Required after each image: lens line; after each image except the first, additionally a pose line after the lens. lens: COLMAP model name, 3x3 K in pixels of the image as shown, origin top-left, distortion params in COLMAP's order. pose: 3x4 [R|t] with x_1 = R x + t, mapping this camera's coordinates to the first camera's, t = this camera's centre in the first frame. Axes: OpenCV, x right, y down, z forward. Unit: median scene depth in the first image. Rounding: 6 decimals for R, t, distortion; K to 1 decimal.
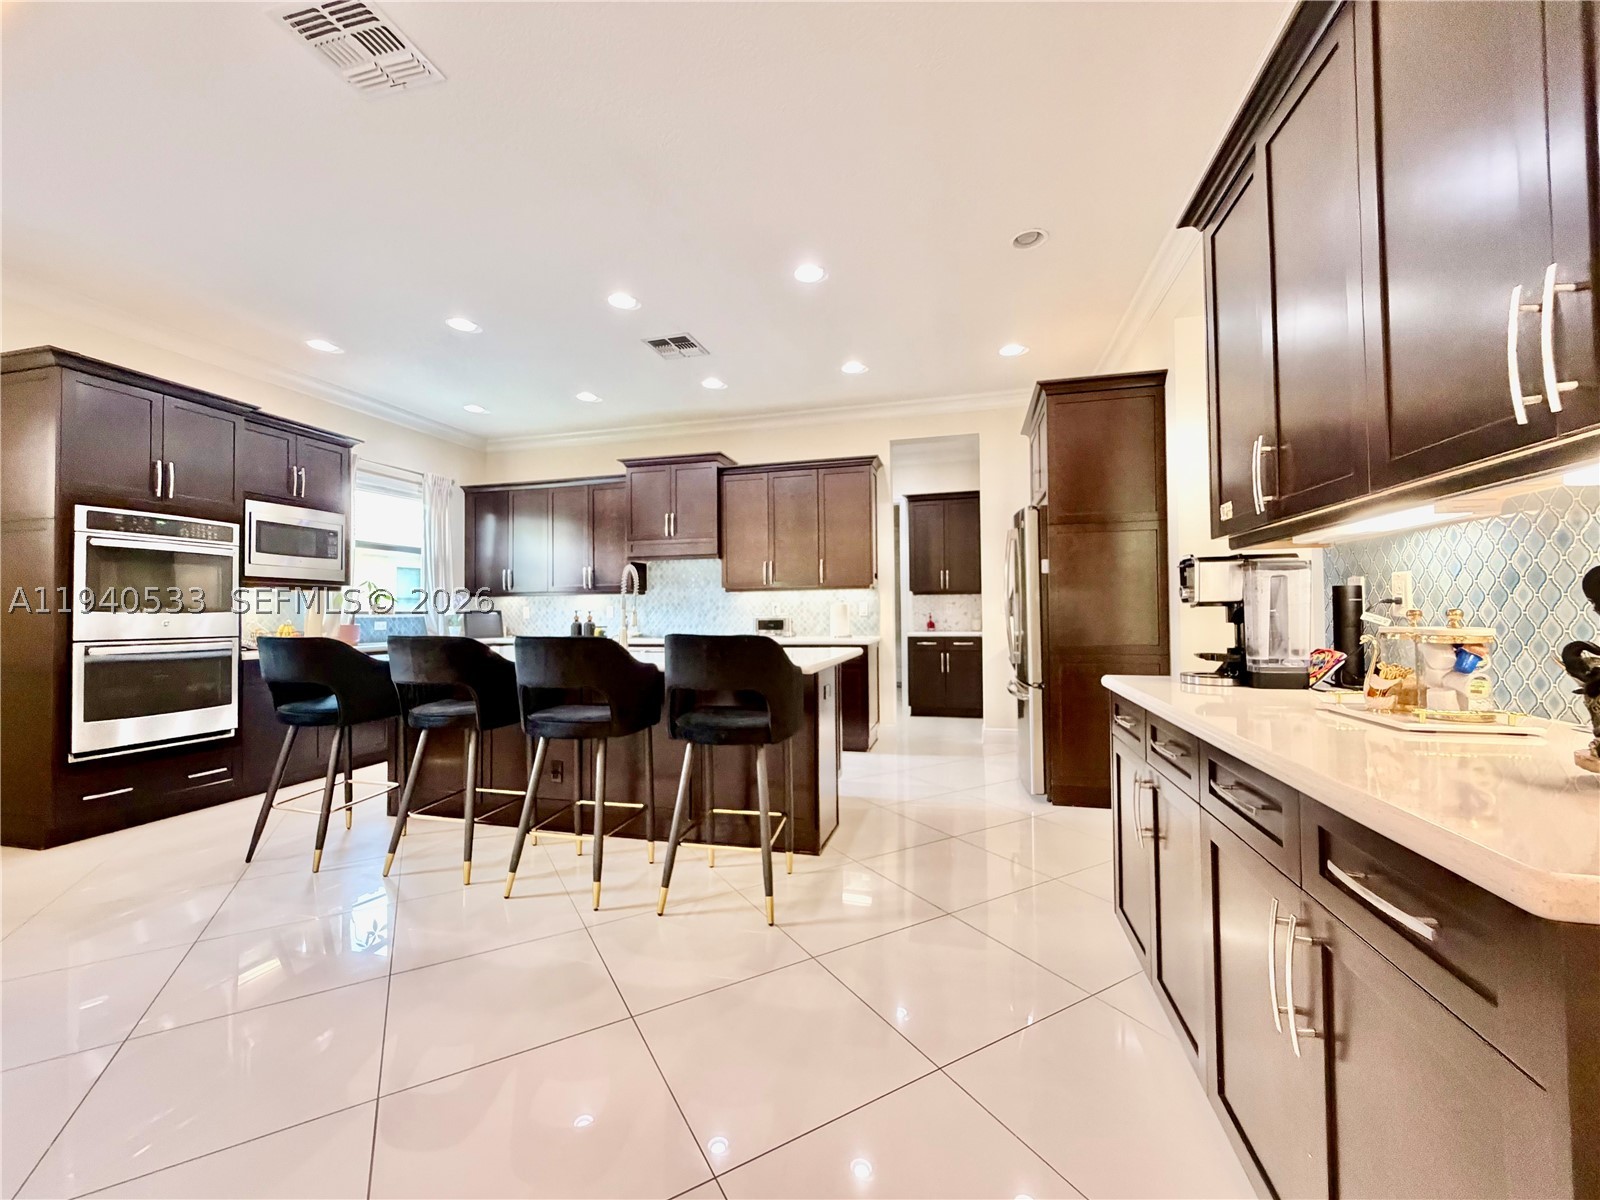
lens RADIAL K [[646.1, 0, 800.0], [0, 646.1, 600.0], [0, 0, 1]] dist [-0.001933, -0.000222]
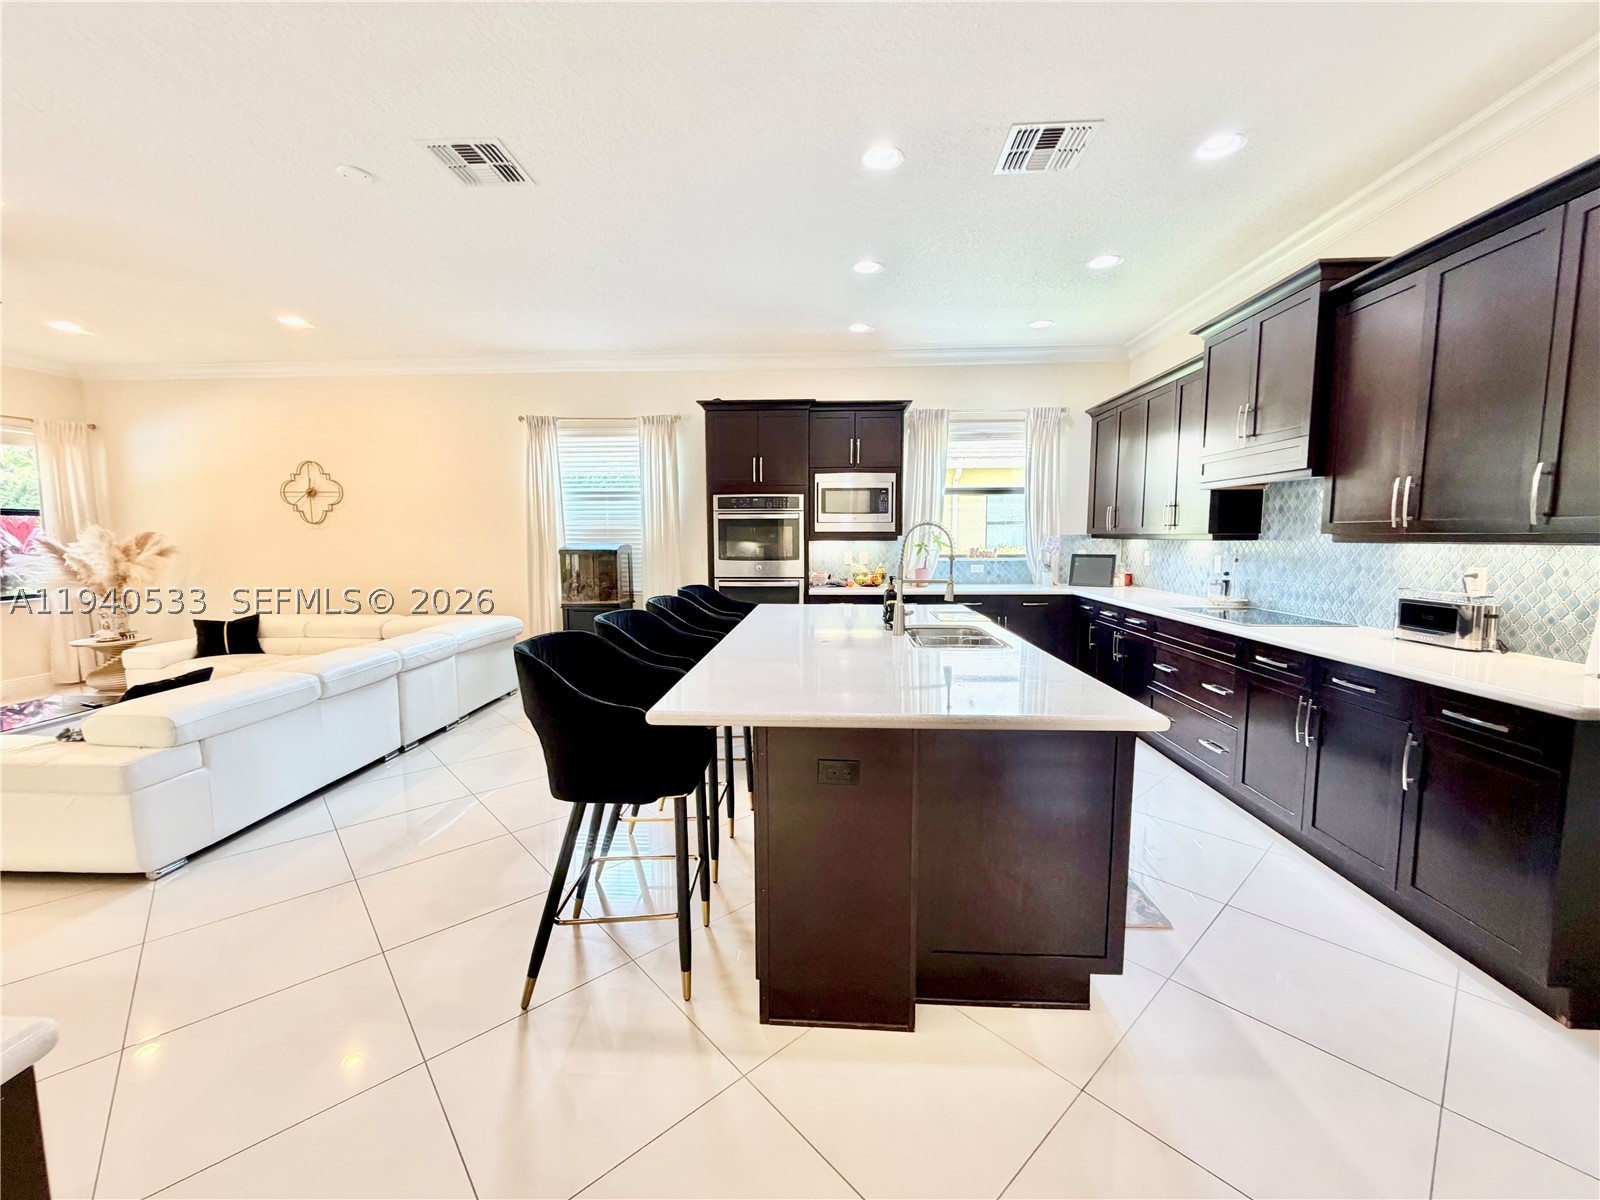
lens RADIAL K [[646.1, 0, 800.0], [0, 646.1, 600.0], [0, 0, 1]] dist [-0.001933, -0.000222]
pose [[0.196100, 0.107904, -0.974629, 0.438230], [0.024425, 0.993081, 0.114861, -0.051084], [0.980280, -0.046330, 0.192108, 0.699336]]
